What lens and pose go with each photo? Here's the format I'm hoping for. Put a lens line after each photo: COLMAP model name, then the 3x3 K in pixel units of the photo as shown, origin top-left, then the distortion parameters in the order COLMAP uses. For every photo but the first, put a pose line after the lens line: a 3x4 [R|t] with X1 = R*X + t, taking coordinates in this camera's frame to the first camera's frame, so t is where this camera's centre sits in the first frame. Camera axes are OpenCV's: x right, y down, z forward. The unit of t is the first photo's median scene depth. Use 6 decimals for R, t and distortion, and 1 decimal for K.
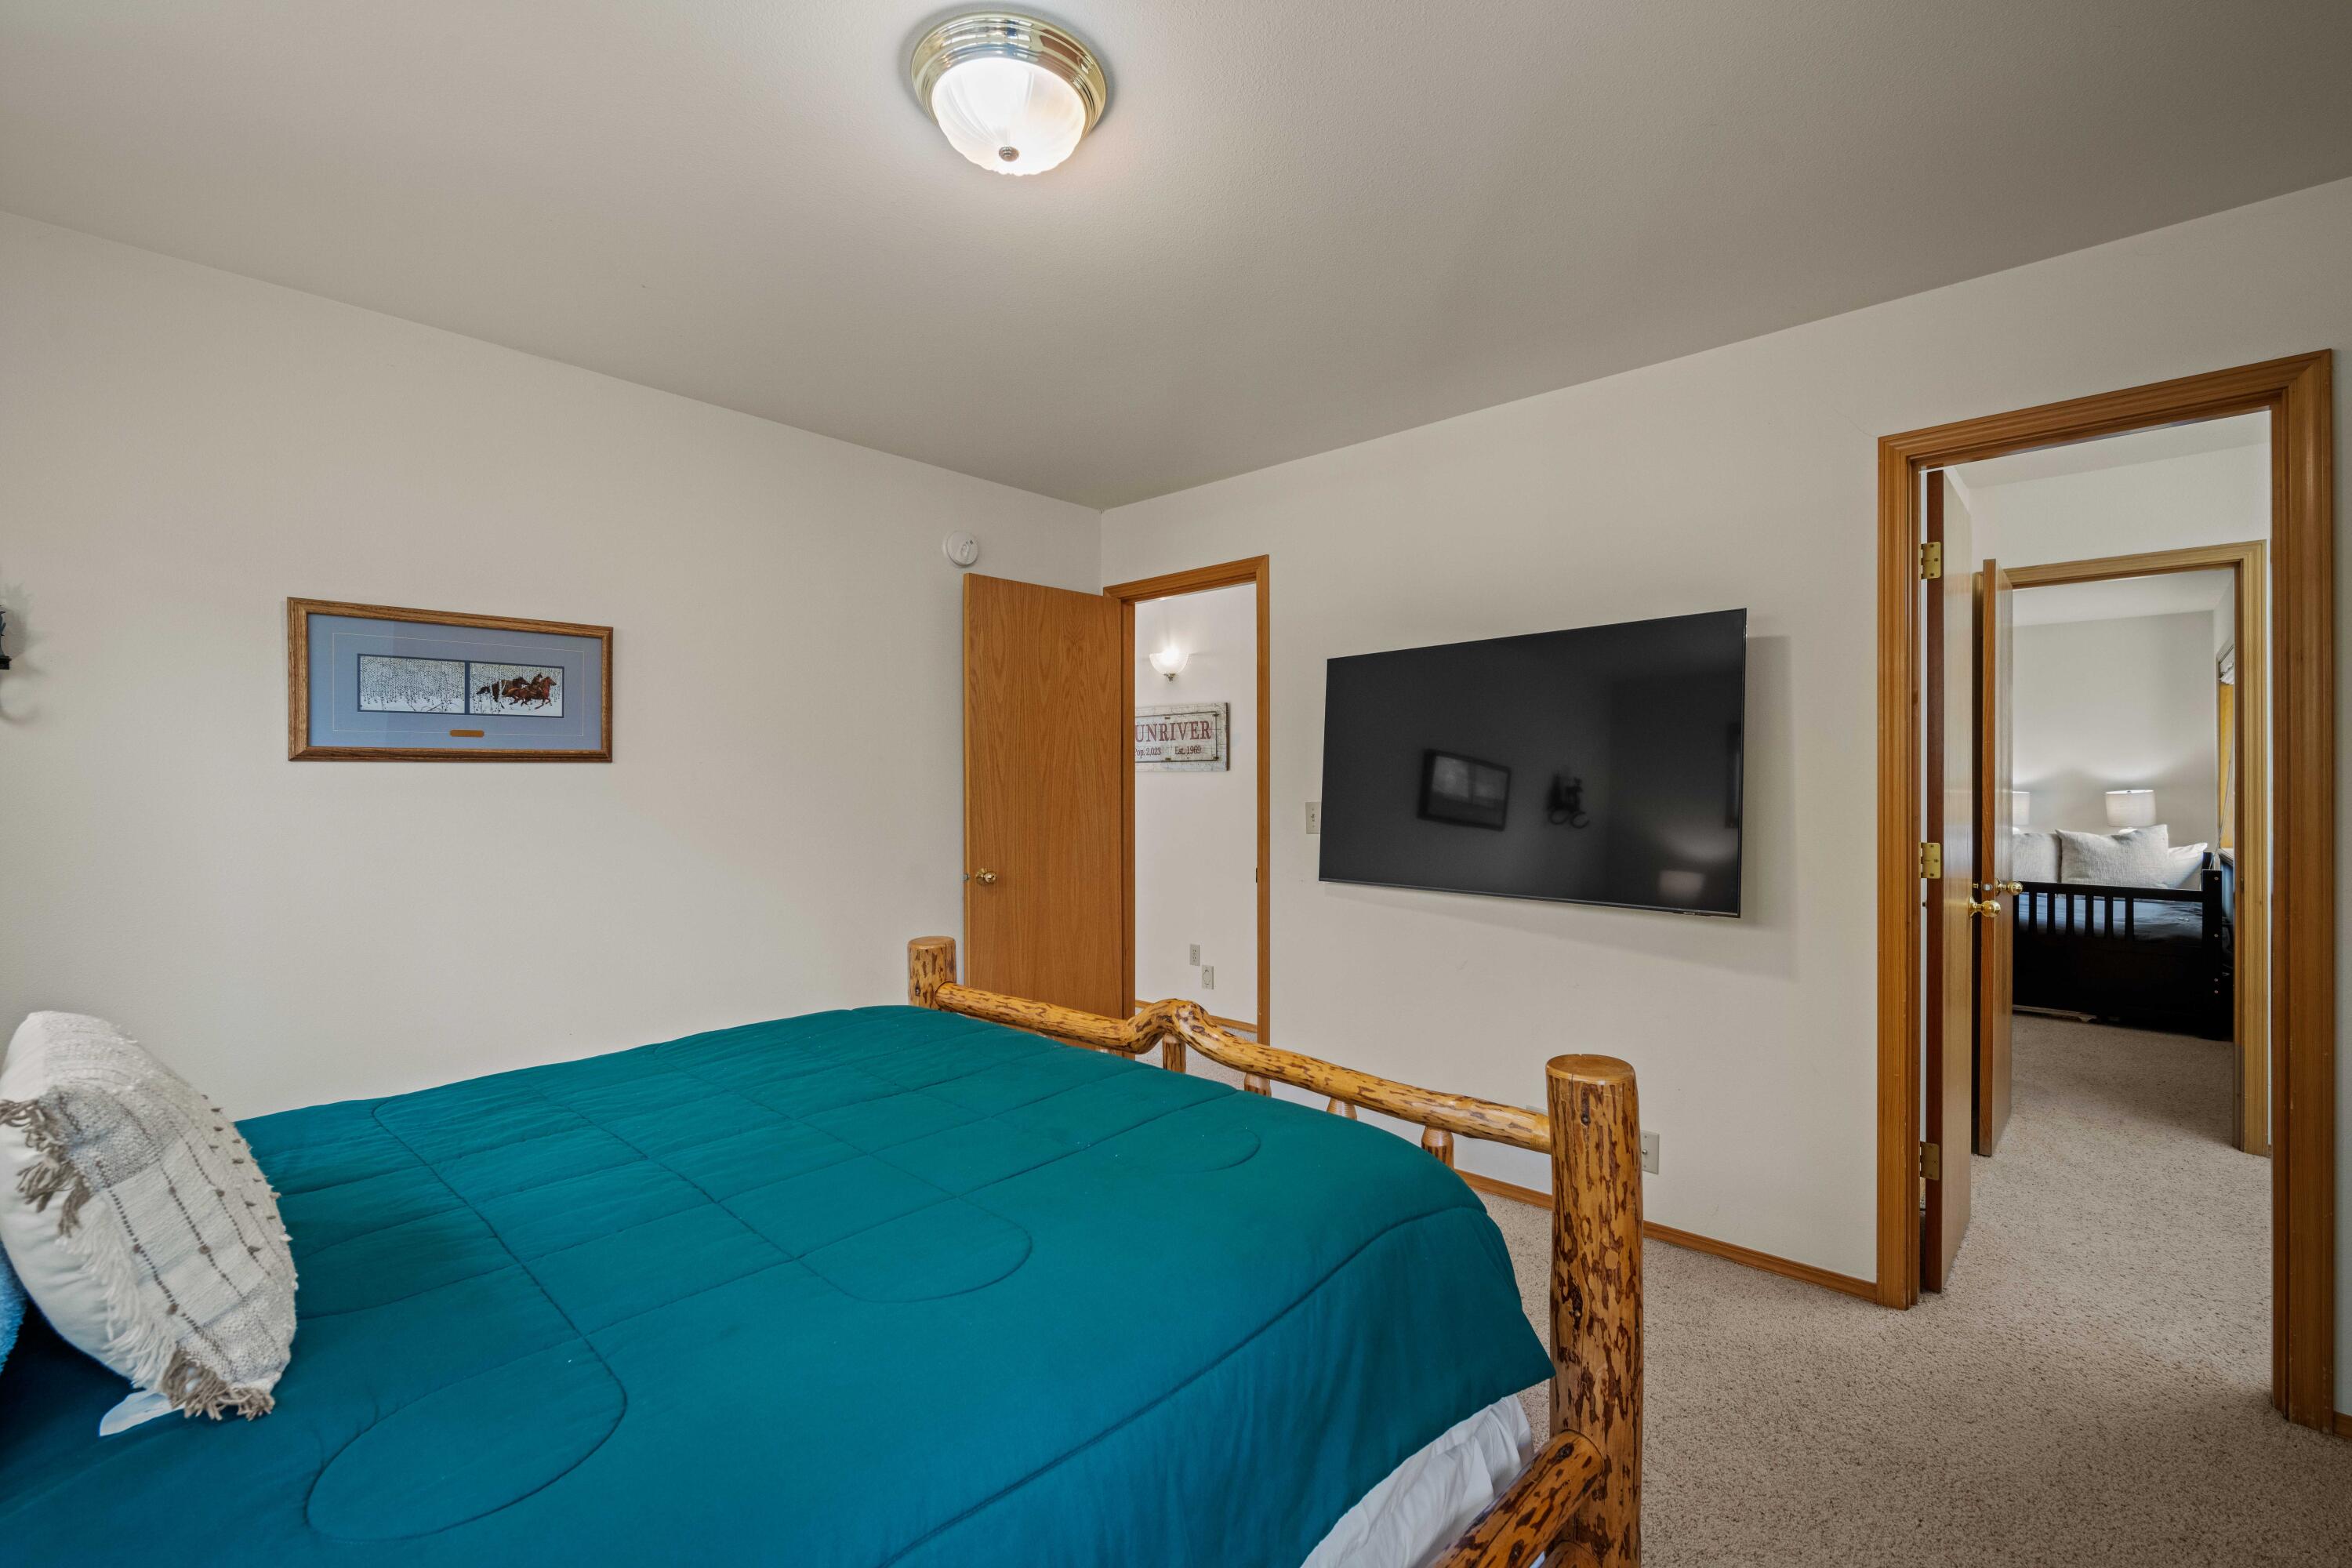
lens RADIAL K [[1015.7, 0, 1154.2], [0, 1015.7, 776.4], [0, 0, 1]] dist [-0.001795, -0.000042]
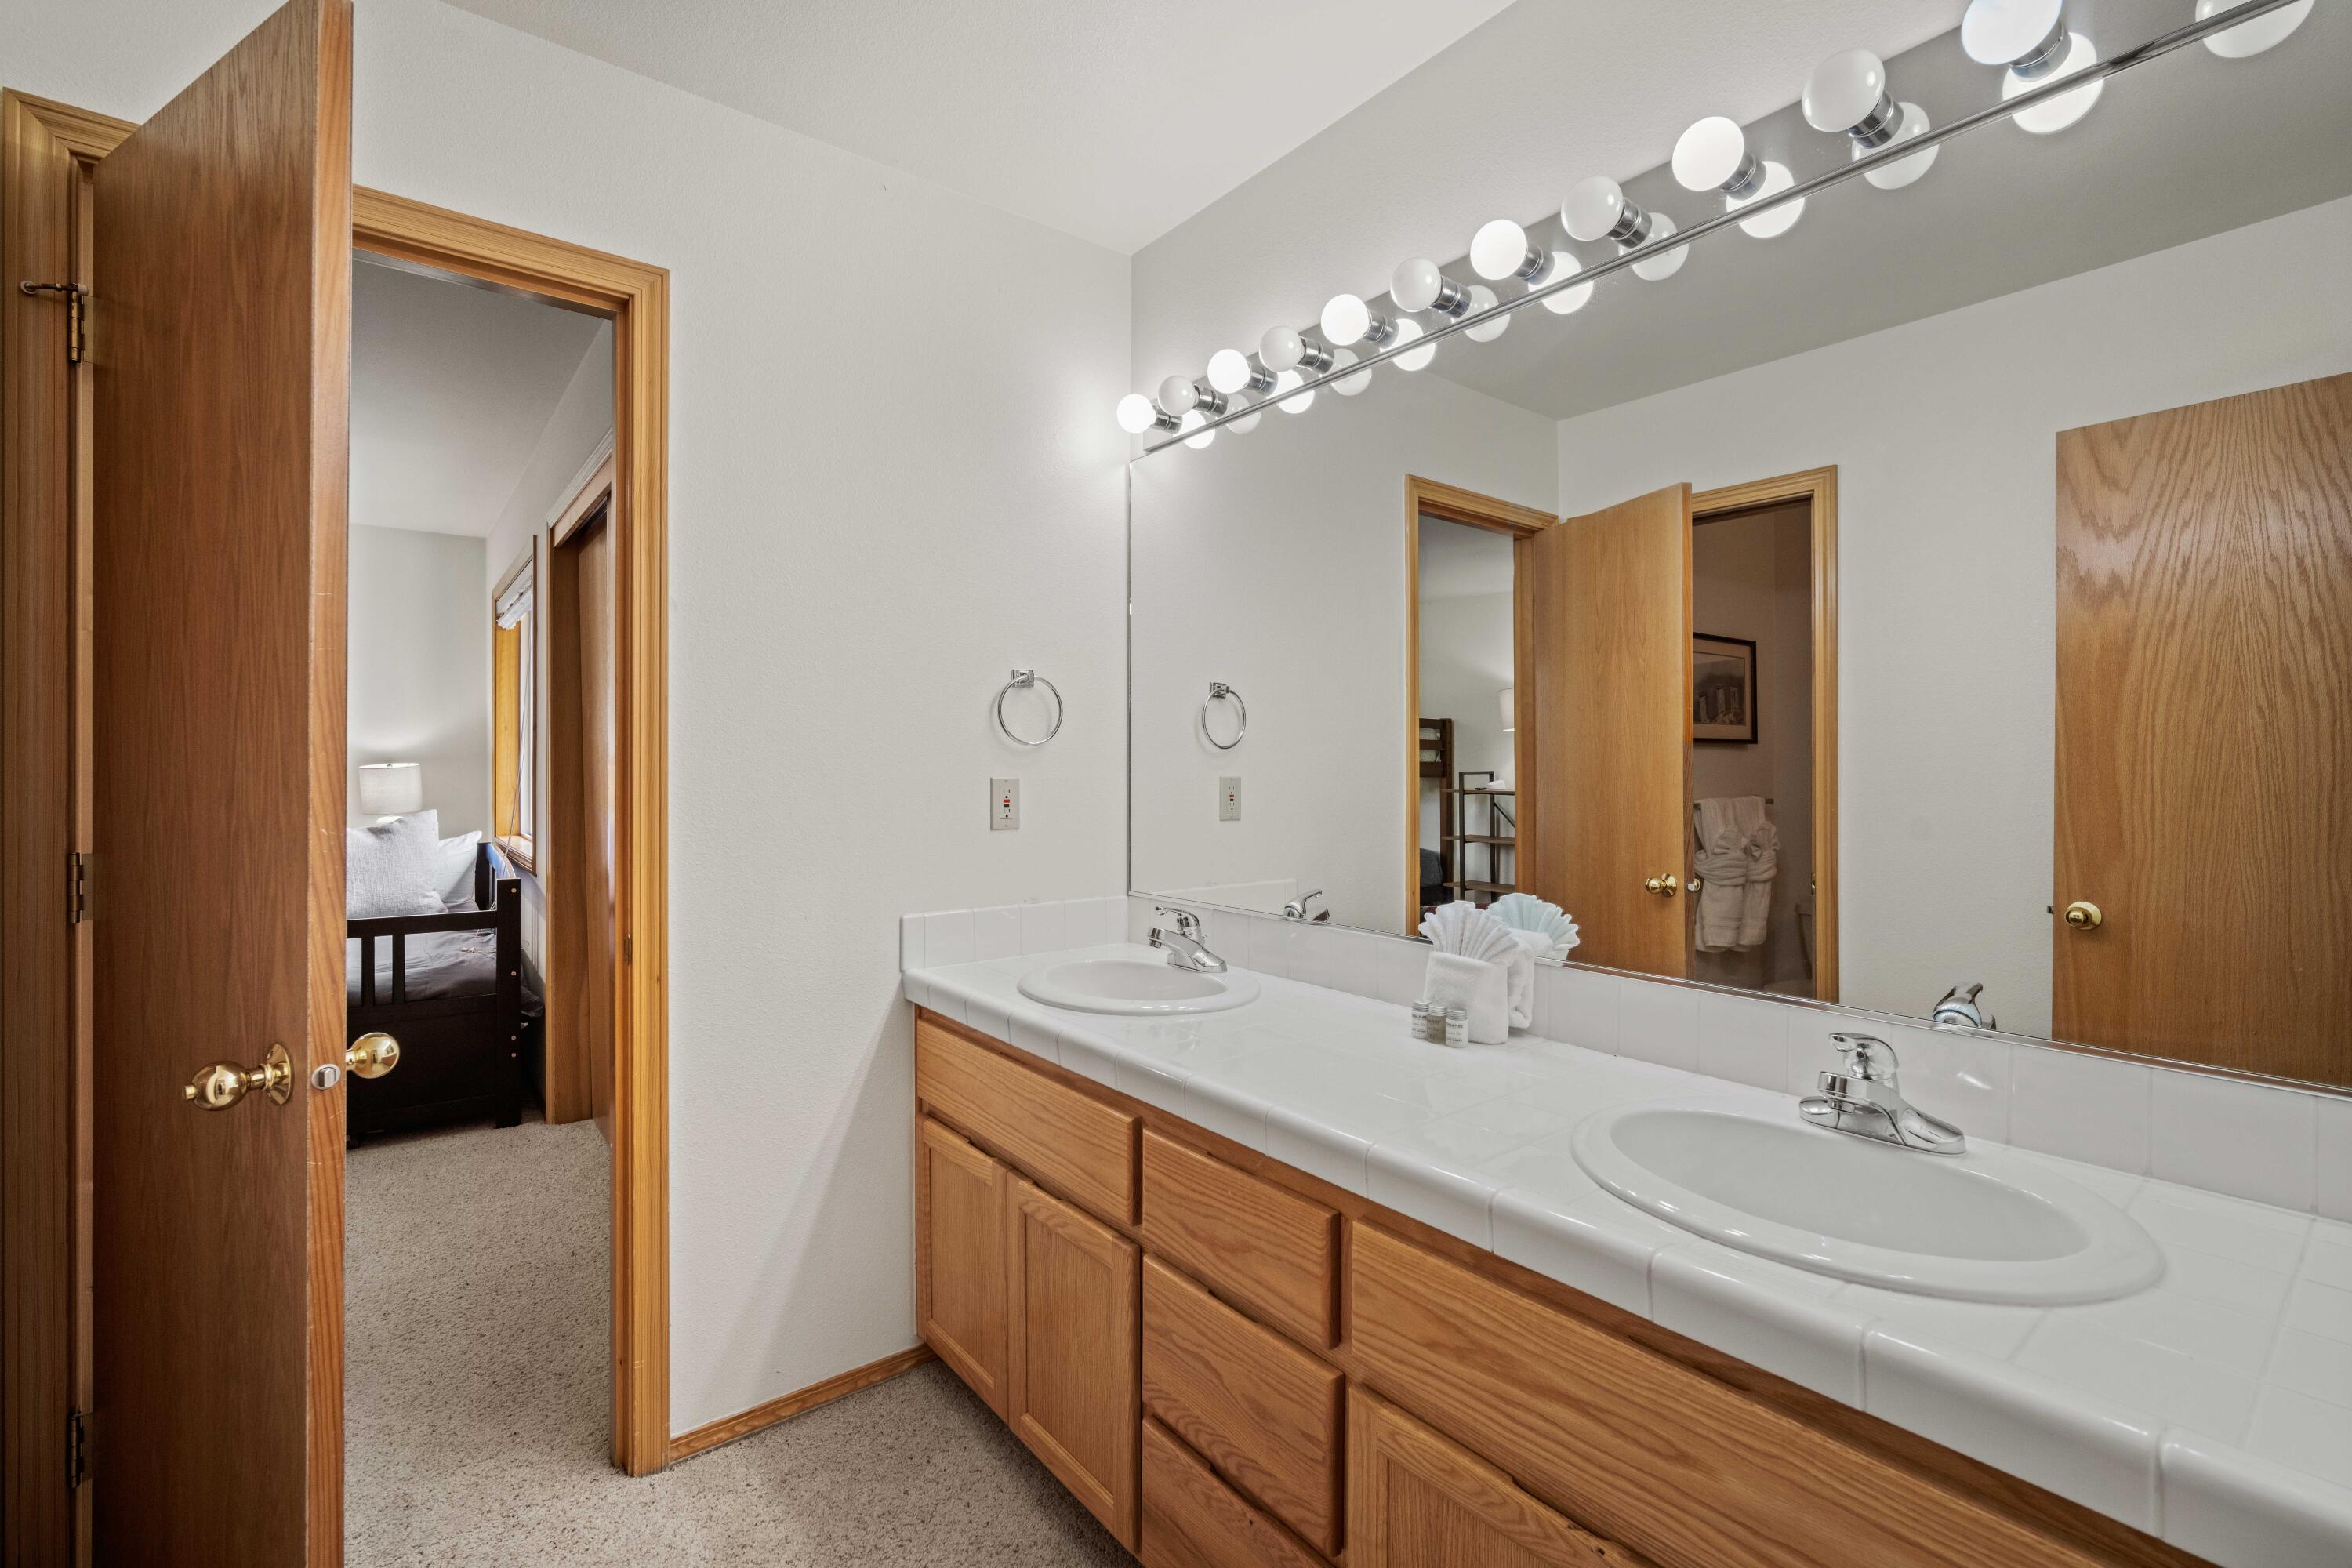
lens RADIAL K [[1015.7, 0, 1167.7], [0, 1015.7, 769.5], [0, 0, 1]] dist [-0.001795, -0.000042]
pose [[0.135904, -0.003434, 0.990716, 0.337893], [-0.013978, 0.999888, 0.005383, 0.006785], [-0.990623, -0.014580, 0.135841, 0.371622]]
